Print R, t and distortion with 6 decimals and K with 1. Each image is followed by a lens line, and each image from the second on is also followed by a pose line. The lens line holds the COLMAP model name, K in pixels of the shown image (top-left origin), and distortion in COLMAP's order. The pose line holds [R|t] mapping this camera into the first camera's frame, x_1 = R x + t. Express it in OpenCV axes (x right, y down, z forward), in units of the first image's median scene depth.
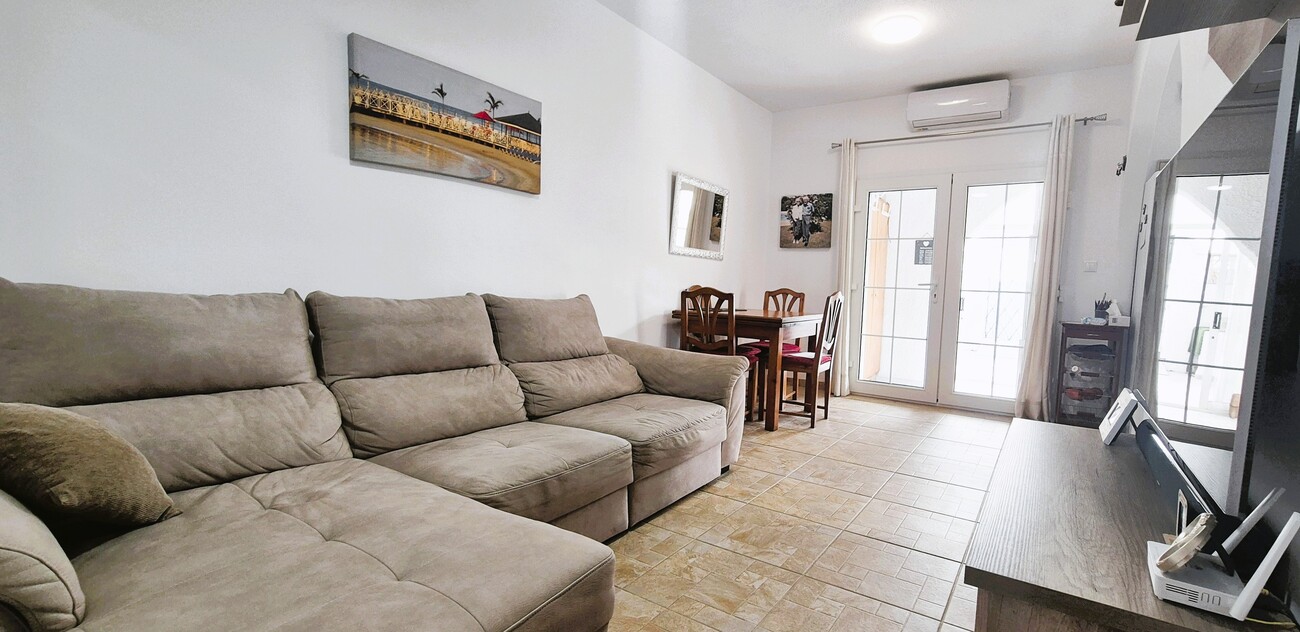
lens RADIAL K [[562.2, 0, 691.3], [0, 562.2, 320.6], [0, 0, 1]] dist [0.000606, 0.000004]
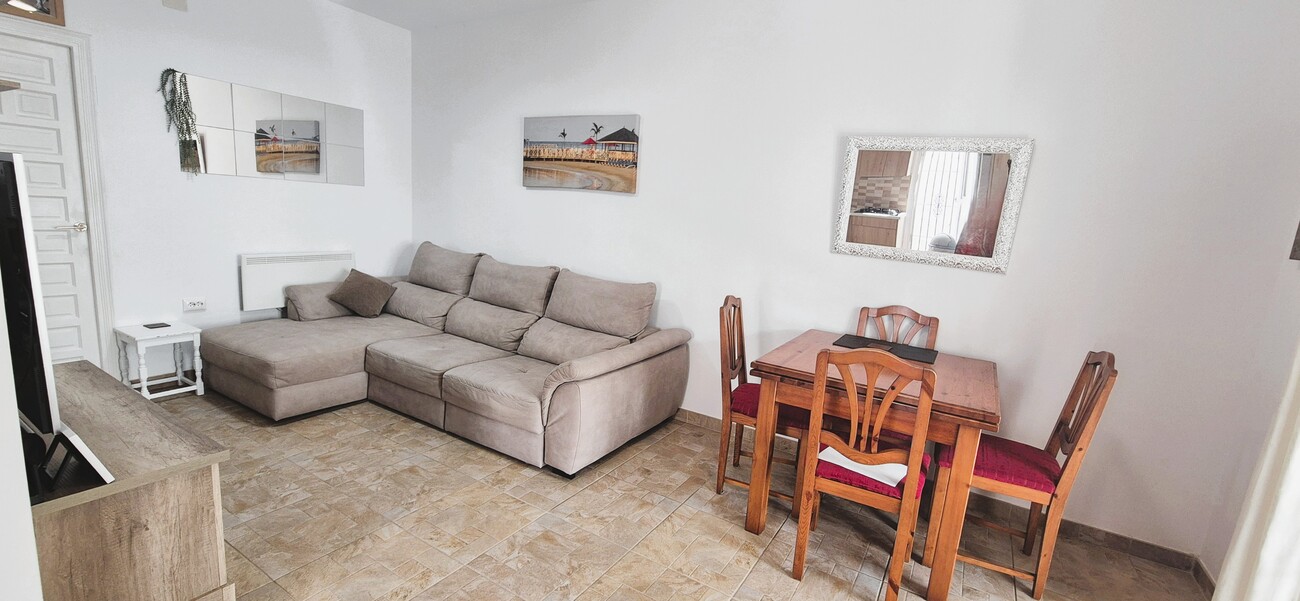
lens RADIAL K [[537.1, 0, 653.4], [0, 537.1, 305.0], [0, 0, 1]] dist [-0.001623, -0.000137]
pose [[0.030269, 0.136016, -0.990244, 0.987517], [-0.150857, 0.979971, 0.129994, -0.164990], [0.988092, 0.145450, 0.050181, 1.140559]]
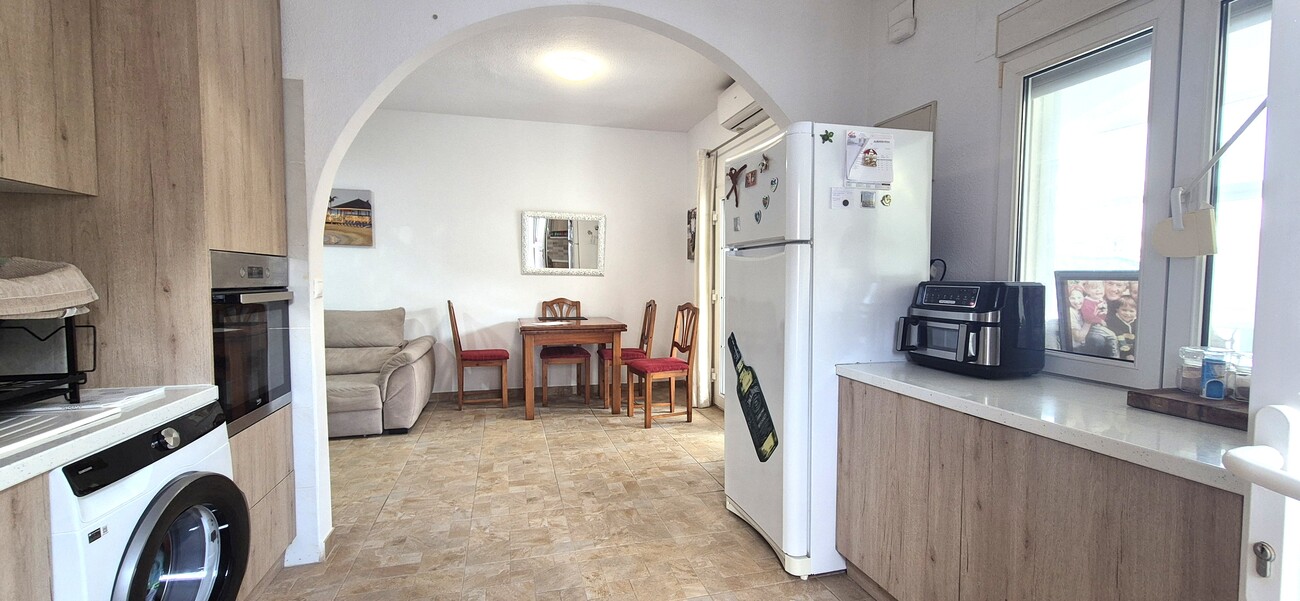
lens RADIAL K [[537.9, 0, 649.6], [0, 537.9, 304.3], [0, 0, 1]] dist [0.000385, 0.000386]
pose [[0.741105, -0.005362, -0.671368, 1.528954], [-0.022632, 0.999200, -0.032963, -0.025324], [0.671008, 0.039624, 0.740390, 0.440900]]
